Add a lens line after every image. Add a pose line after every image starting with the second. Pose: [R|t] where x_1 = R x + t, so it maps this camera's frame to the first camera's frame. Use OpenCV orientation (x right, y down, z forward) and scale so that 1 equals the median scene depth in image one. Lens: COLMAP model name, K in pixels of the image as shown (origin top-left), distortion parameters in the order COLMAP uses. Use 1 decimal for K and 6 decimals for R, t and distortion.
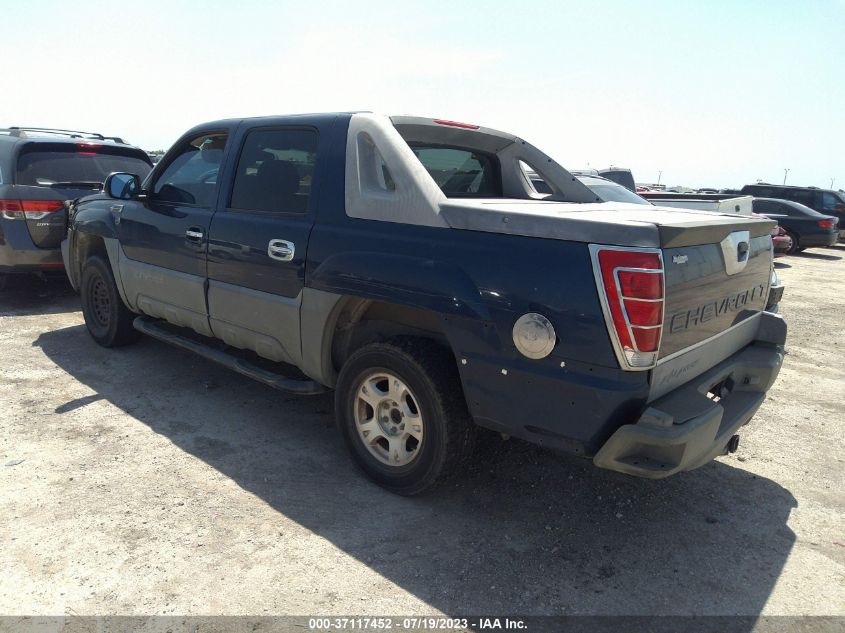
lens RADIAL K [[634.2, 0, 422.5], [0, 634.2, 316.5], [0, 0, 1]] dist [0.081981, -0.176124]
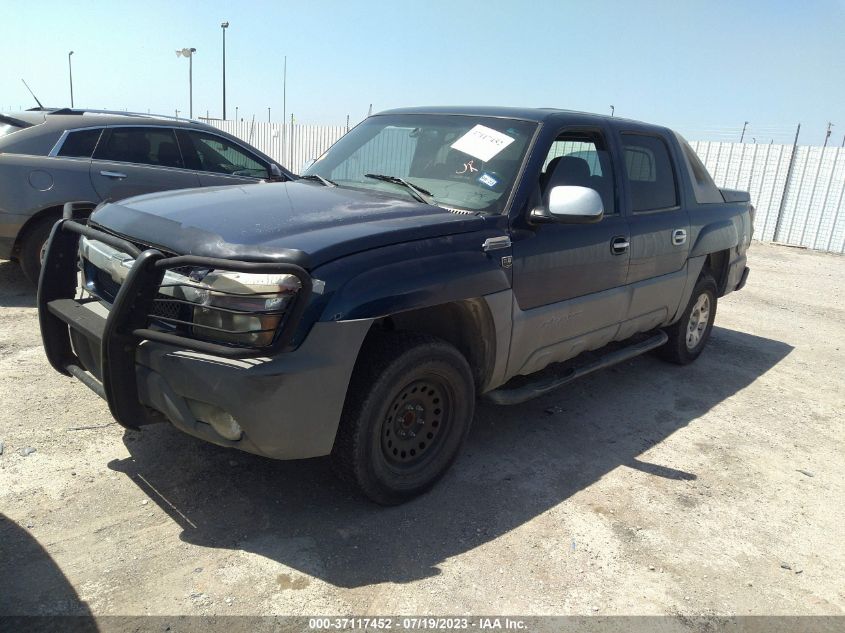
lens RADIAL K [[634.2, 0, 422.5], [0, 634.2, 316.5], [0, 0, 1]] dist [0.081981, -0.176124]
pose [[0.032198, -0.308821, 0.950575, -1.370963], [0.148640, 0.941971, 0.300991, -0.378416], [-0.988367, 0.131603, 0.076233, 1.299048]]
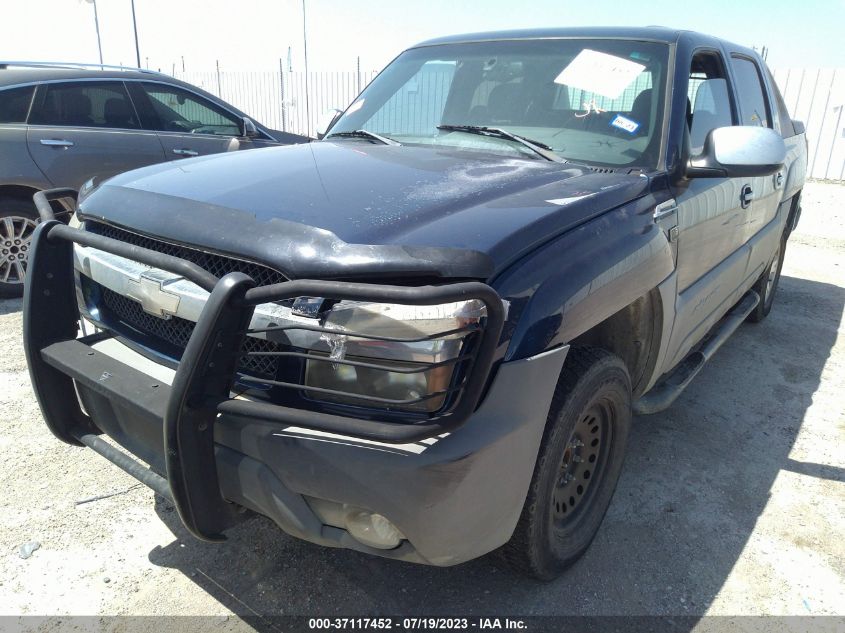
lens RADIAL K [[630.1, 0, 422.7], [0, 630.1, 321.9], [0, 0, 1]] dist [0.085462, -0.144237]
pose [[-0.082676, -0.392767, 0.915914, -1.142995], [0.190901, 0.895799, 0.401373, -0.396929], [-0.978121, 0.208033, 0.000918, 1.489757]]
